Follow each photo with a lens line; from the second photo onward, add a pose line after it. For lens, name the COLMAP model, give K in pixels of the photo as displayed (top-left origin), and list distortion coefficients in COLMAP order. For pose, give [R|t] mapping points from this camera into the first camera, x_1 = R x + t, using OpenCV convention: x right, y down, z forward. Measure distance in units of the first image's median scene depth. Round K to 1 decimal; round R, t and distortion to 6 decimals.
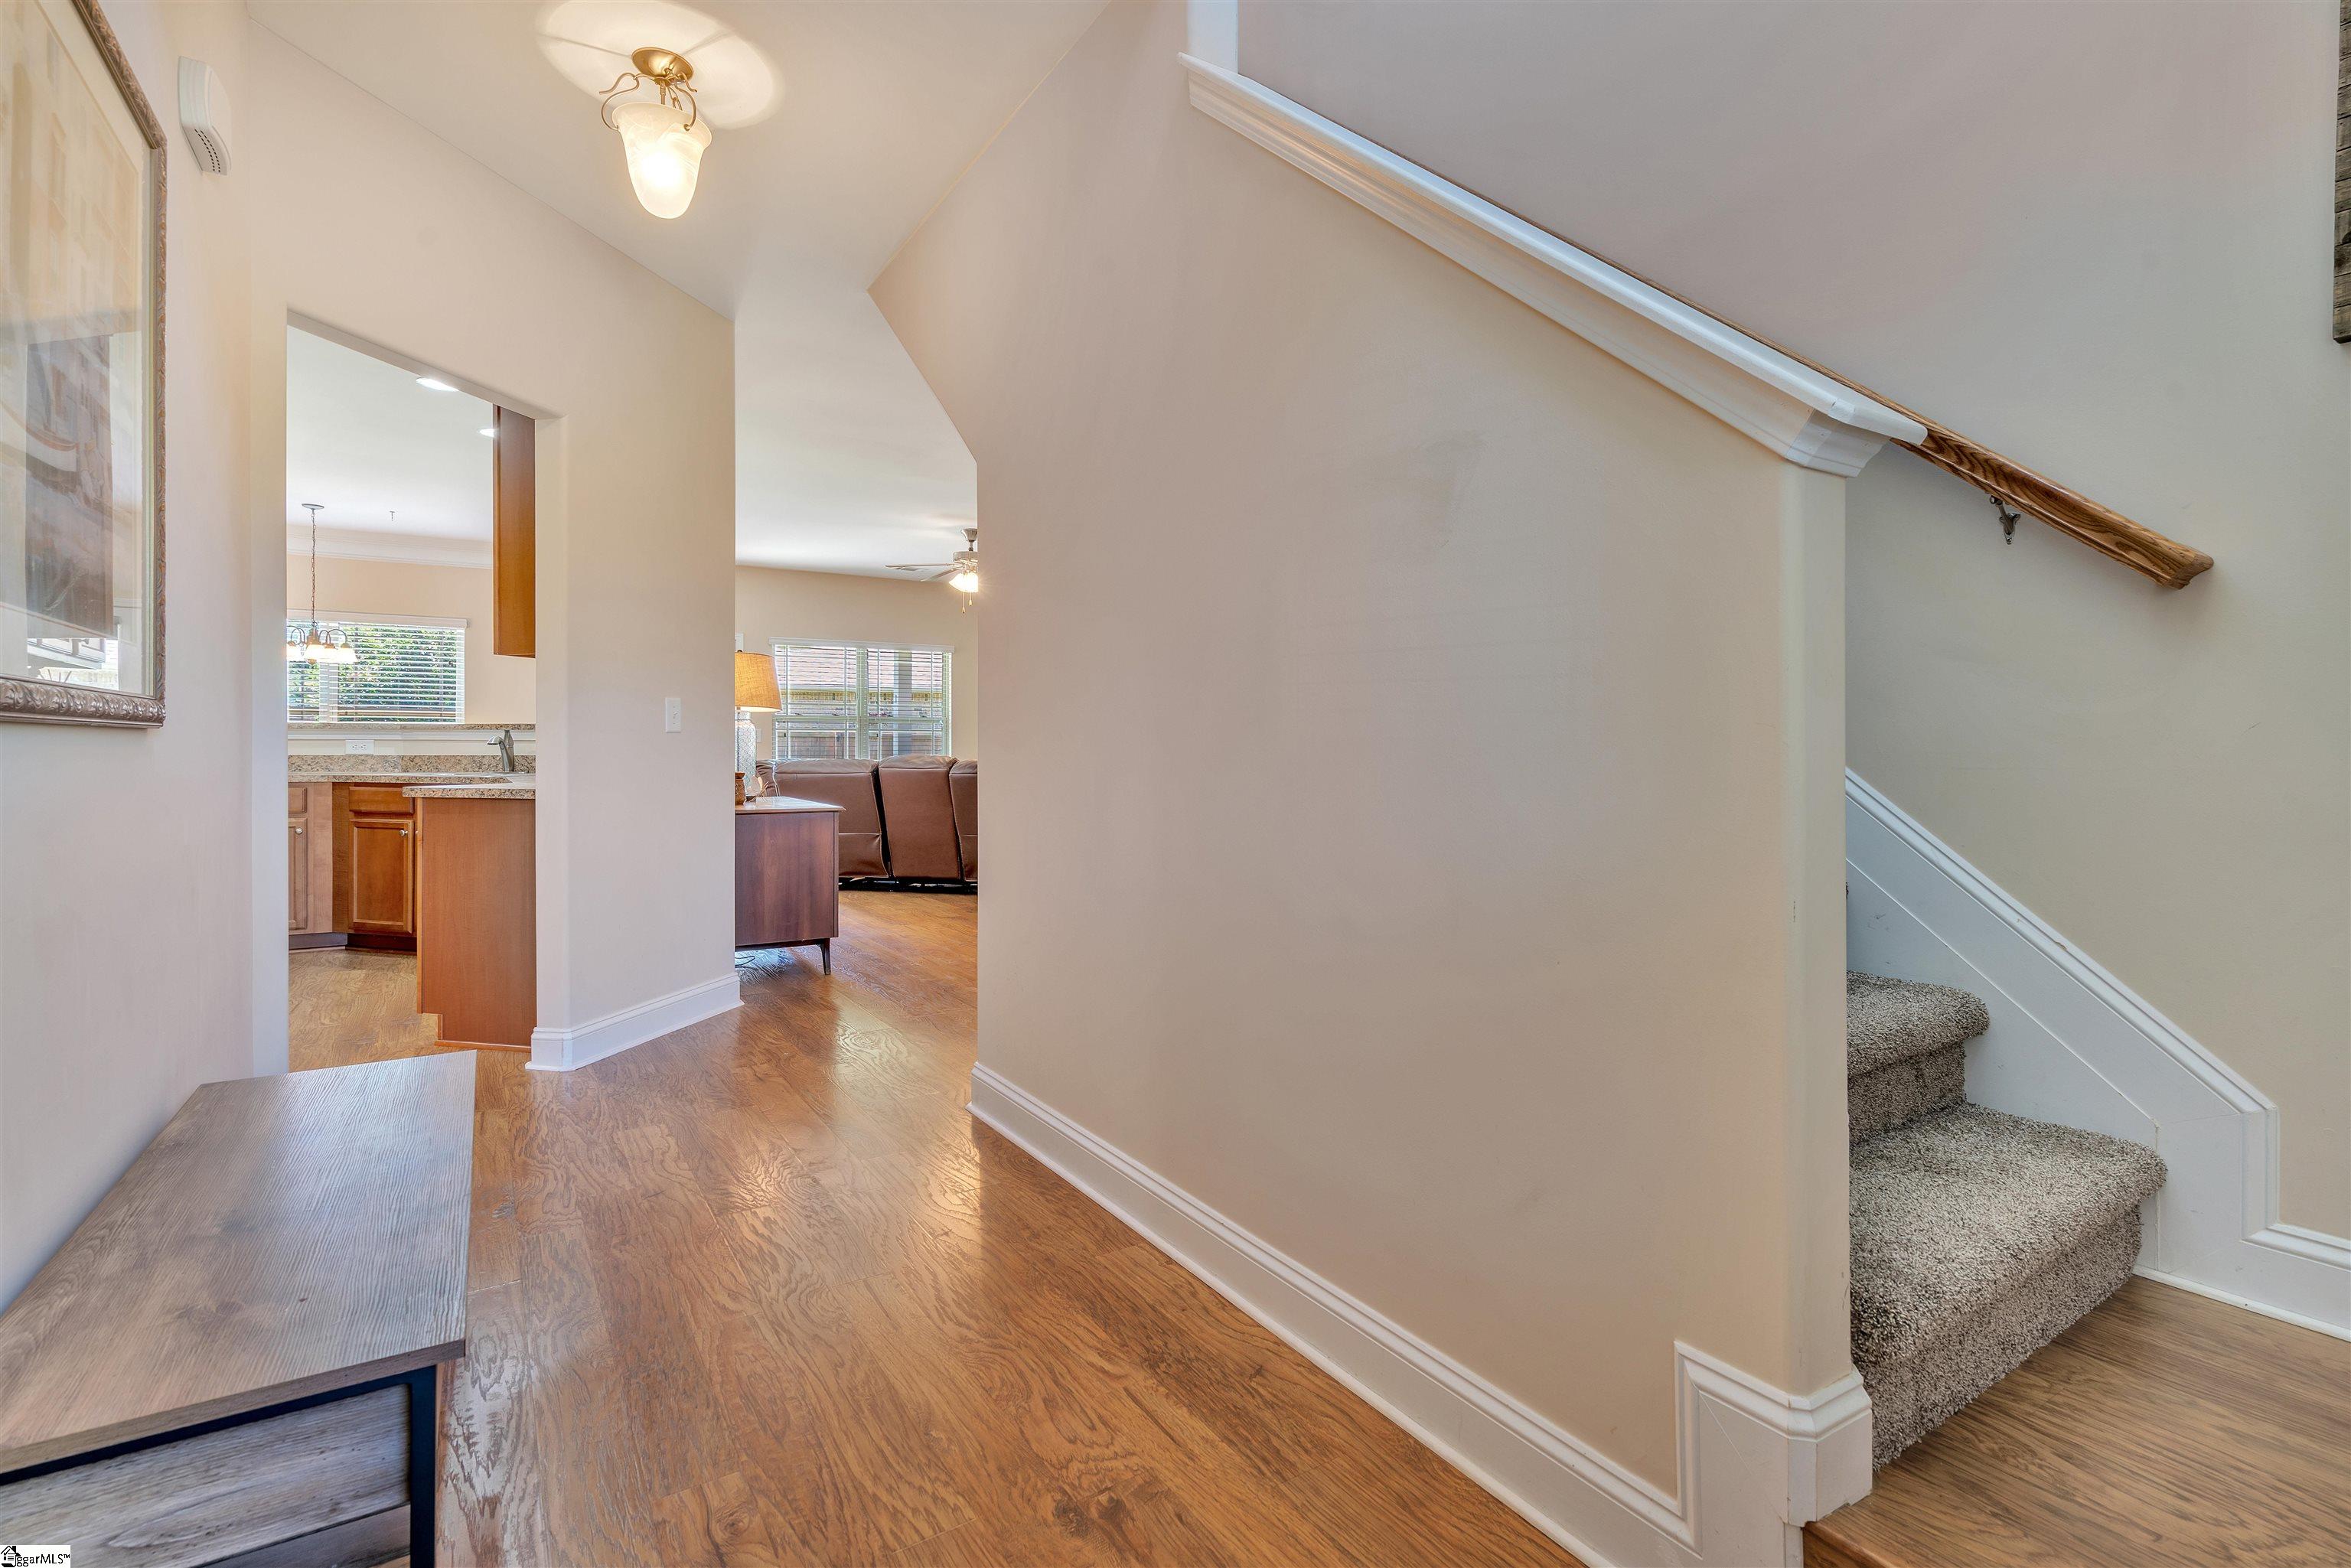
lens RADIAL K [[1081.9, 0, 1197.1], [0, 1081.9, 750.2], [0, 0, 1]] dist [-0.005903, 0.000084]
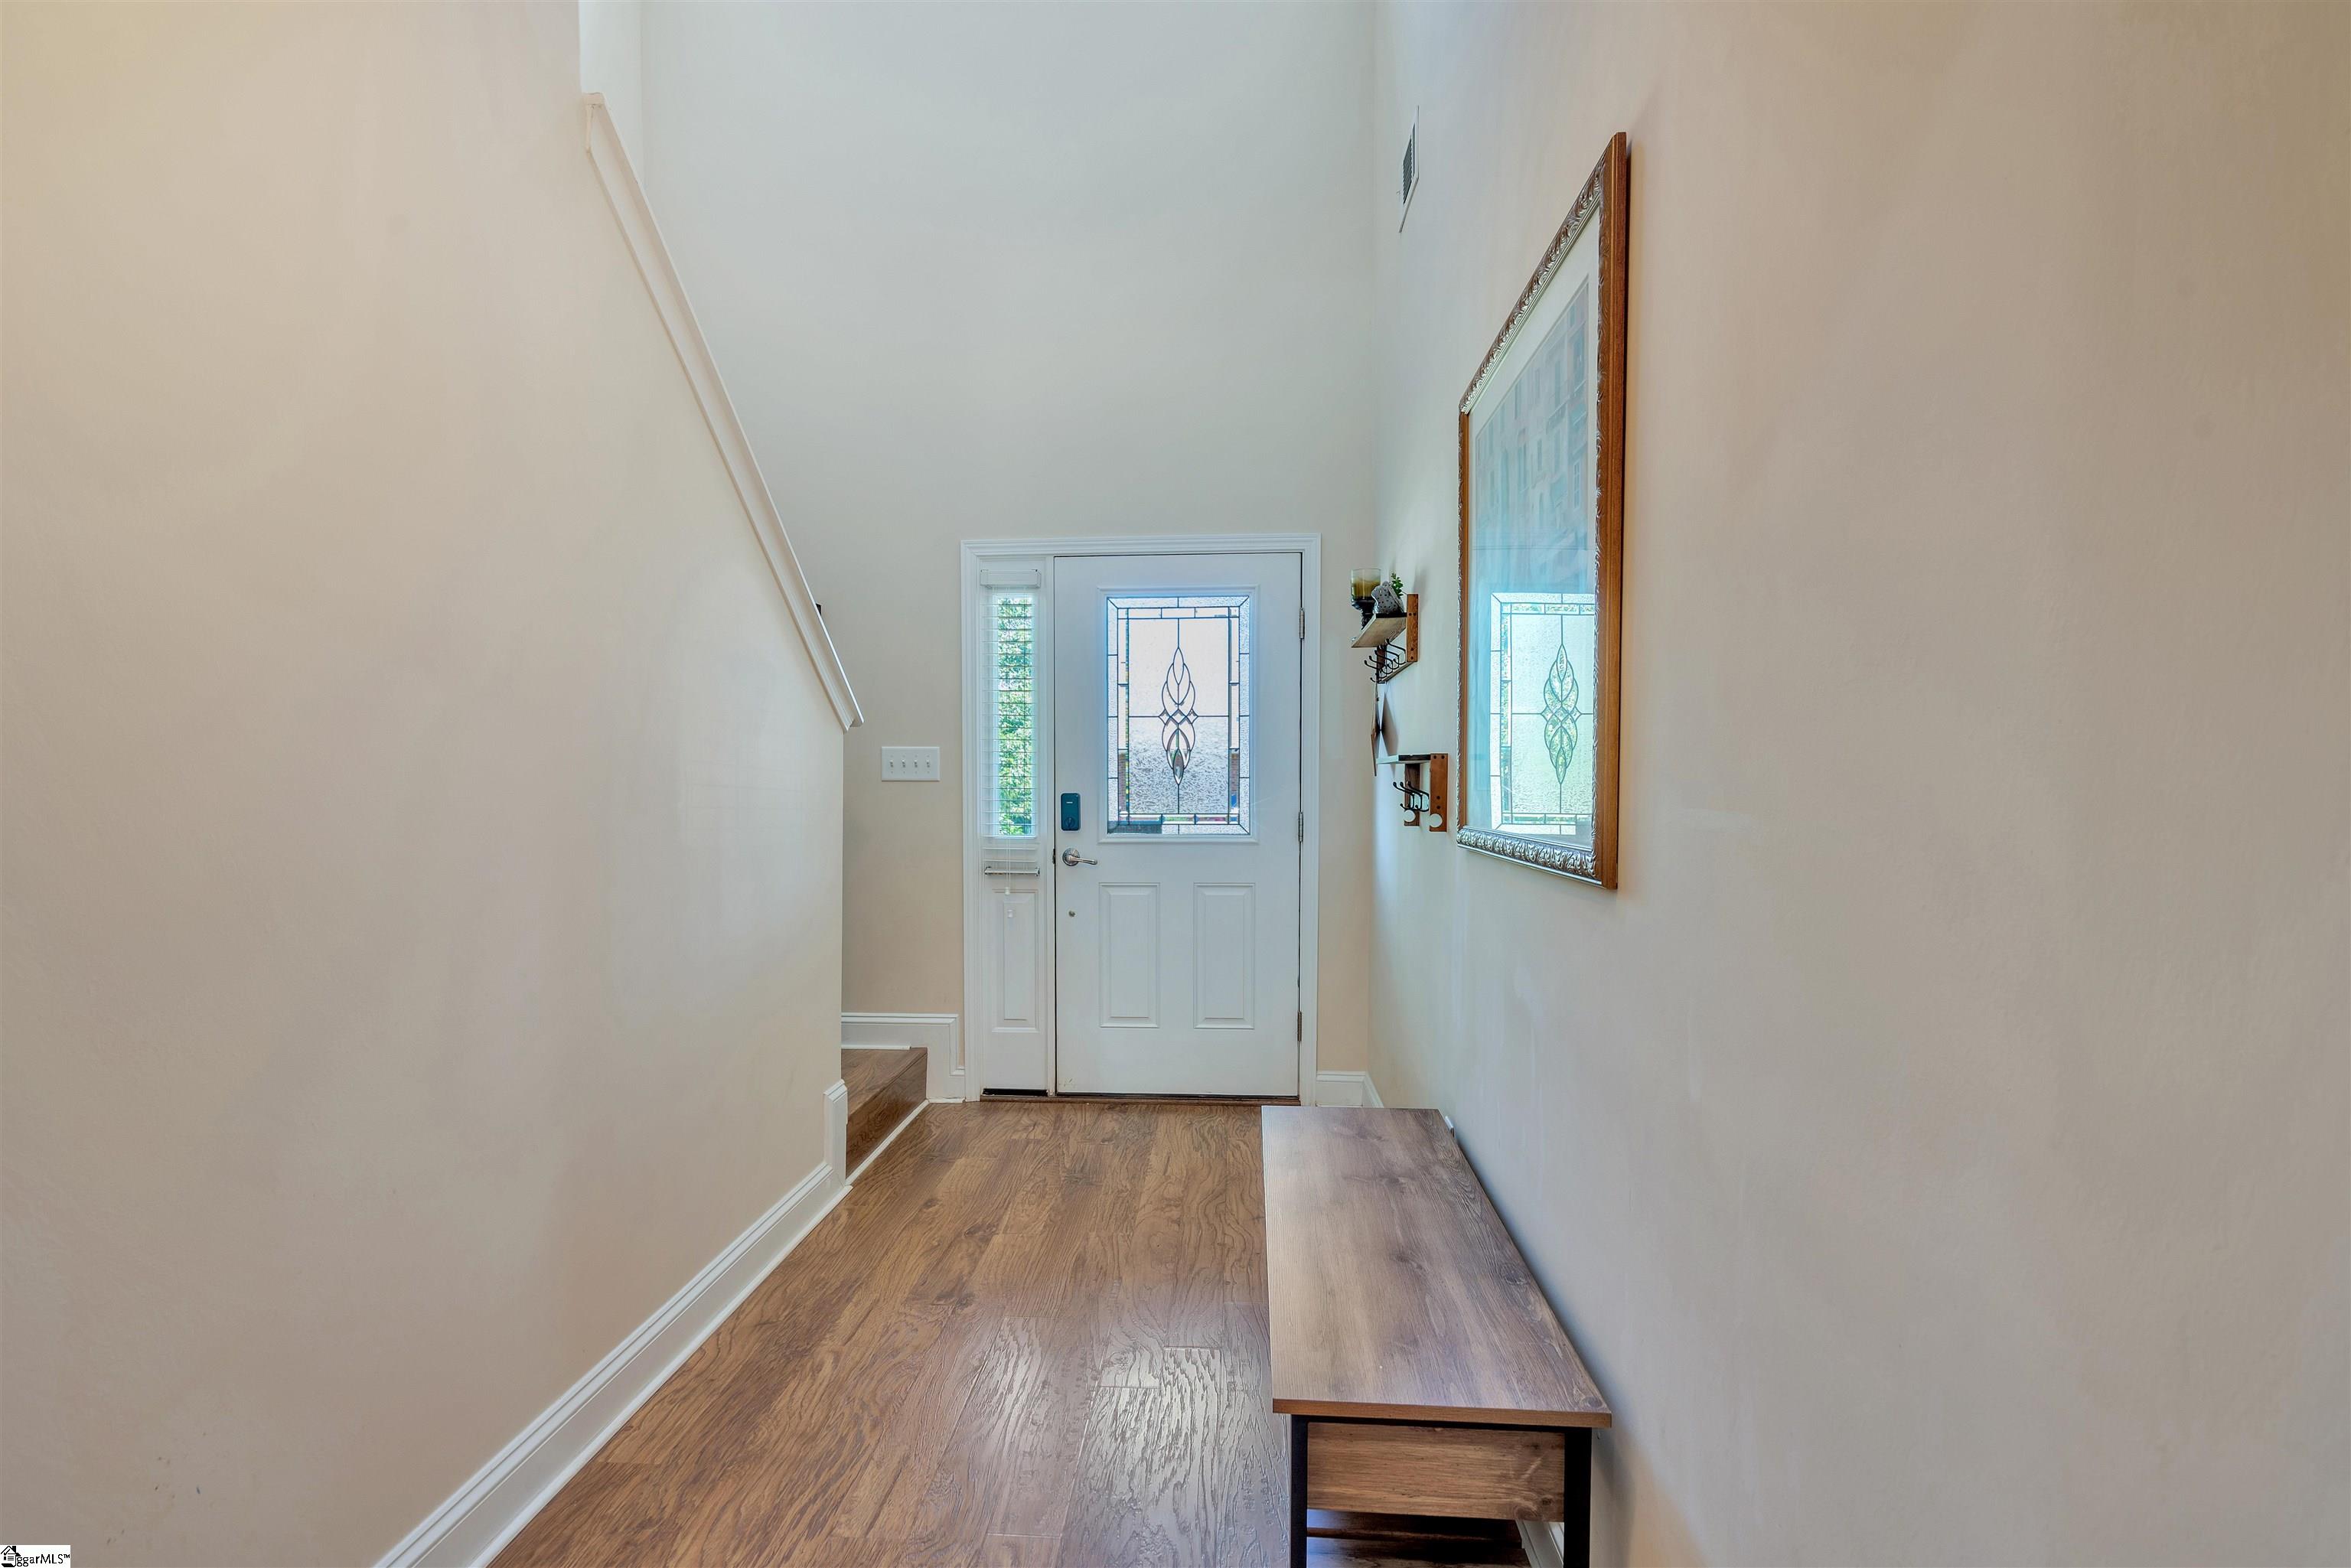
lens RADIAL K [[1081.9, 0, 1171.7], [0, 1081.9, 786.2], [0, 0, 1]] dist [-0.005903, 0.000084]
pose [[-0.794872, -0.005232, 0.606754, -1.281204], [-0.003797, 0.999986, 0.003648, -0.101387], [-0.606765, 0.000596, -0.794881, 1.964755]]
